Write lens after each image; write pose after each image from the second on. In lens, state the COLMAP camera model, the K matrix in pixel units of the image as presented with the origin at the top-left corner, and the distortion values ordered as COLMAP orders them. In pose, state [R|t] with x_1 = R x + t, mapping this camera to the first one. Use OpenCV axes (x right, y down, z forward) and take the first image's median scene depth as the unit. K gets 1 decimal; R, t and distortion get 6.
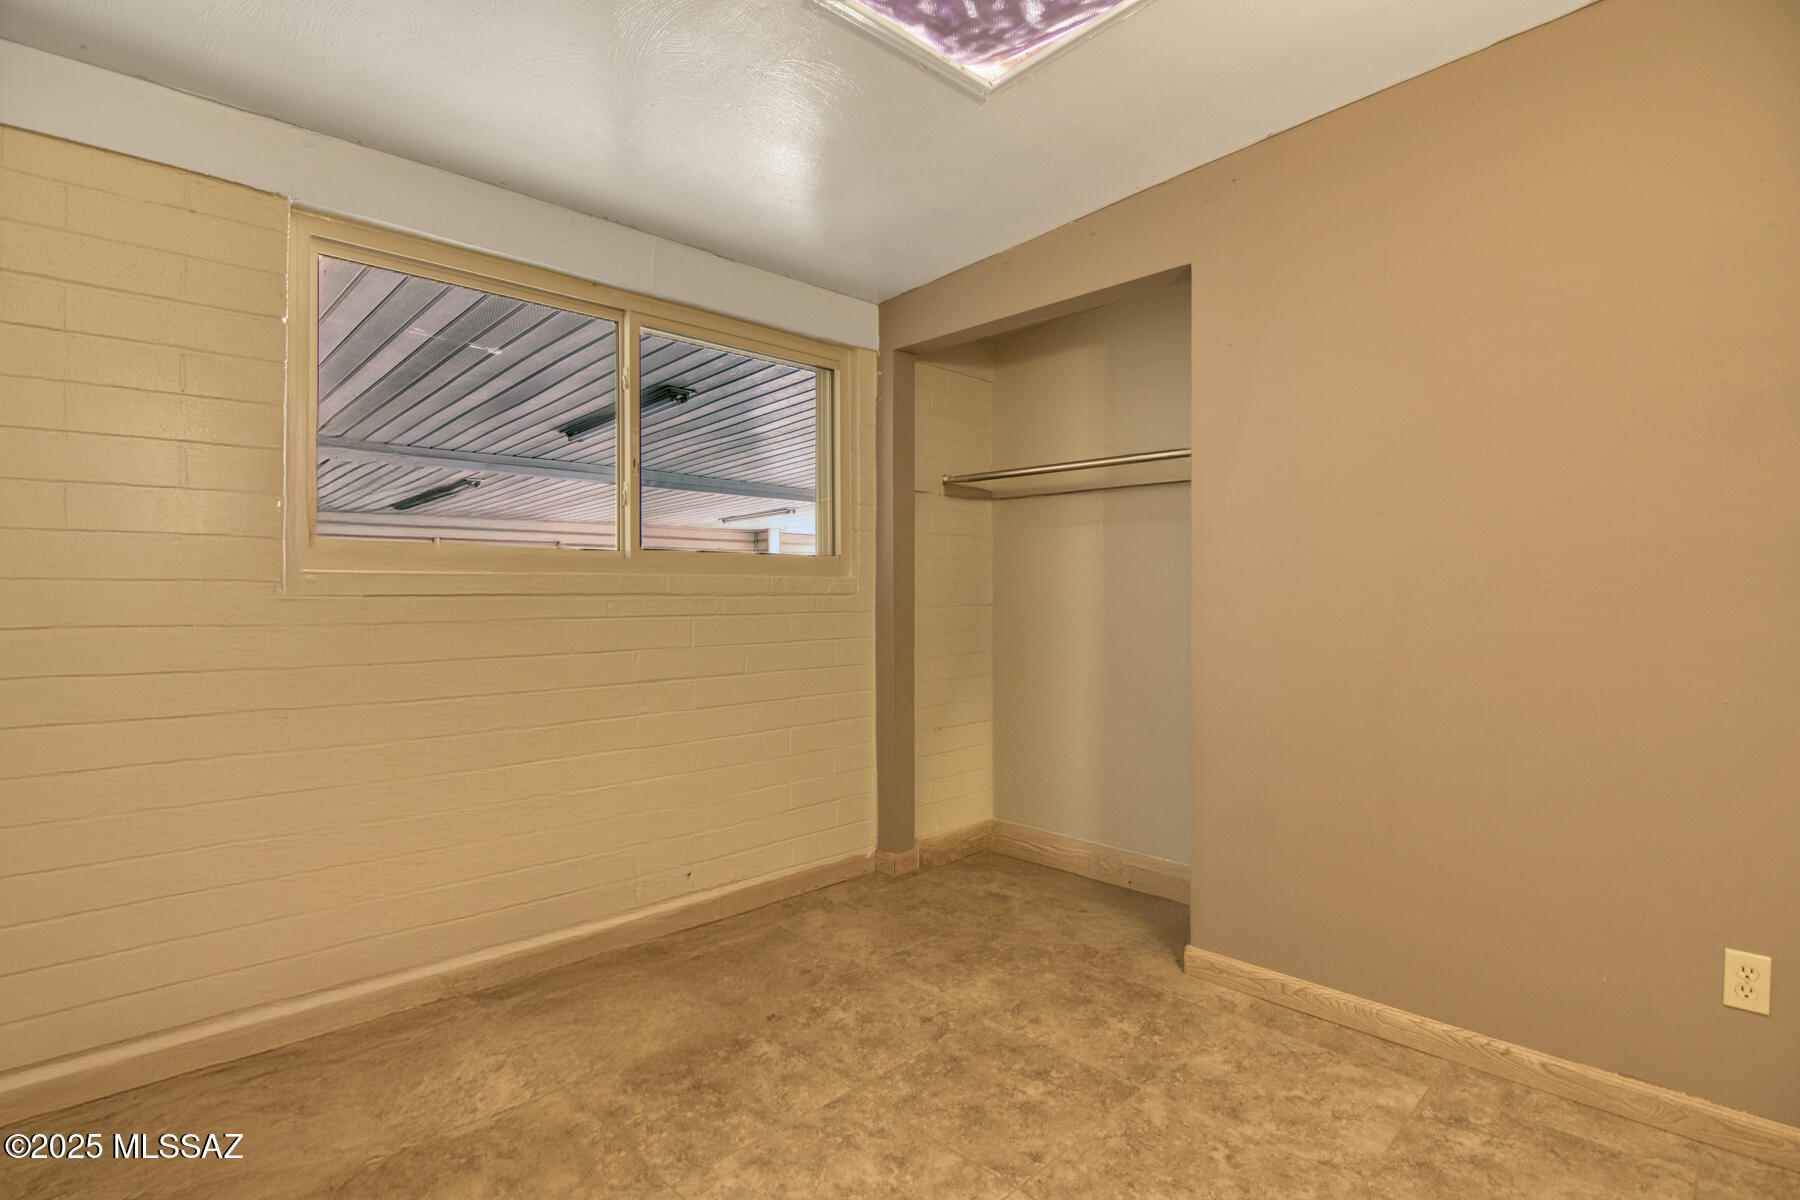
lens RADIAL K [[860.8, 0, 904.2], [0, 860.8, 596.6], [0, 0, 1]] dist [-0.001433, -0.009068]
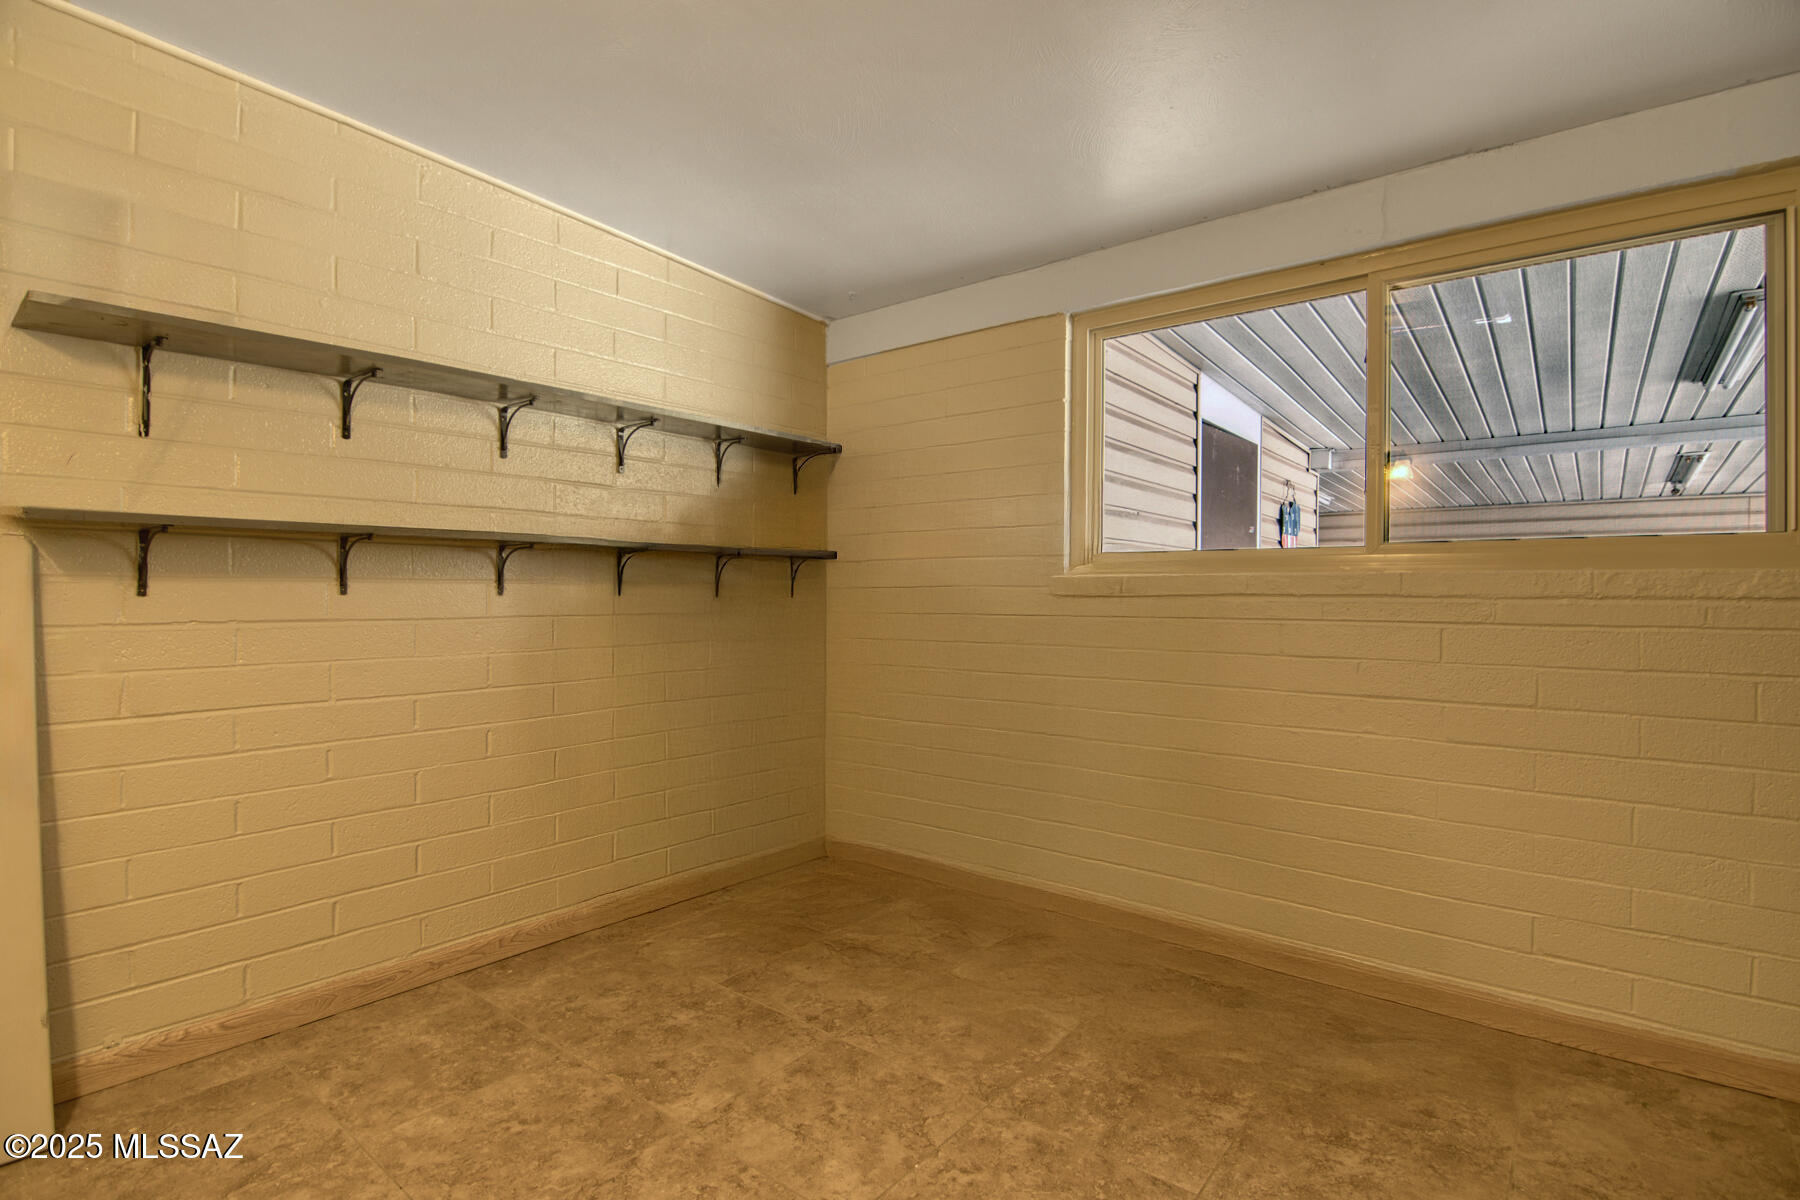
lens RADIAL K [[860.8, 0, 904.2], [0, 860.8, 596.6], [0, 0, 1]] dist [-0.001433, -0.009068]
pose [[0.130990, 0.008022, -0.991351, 0.514876], [-0.008213, 0.999942, 0.007007, -0.004093], [0.991350, 0.007224, 0.131048, 0.436449]]
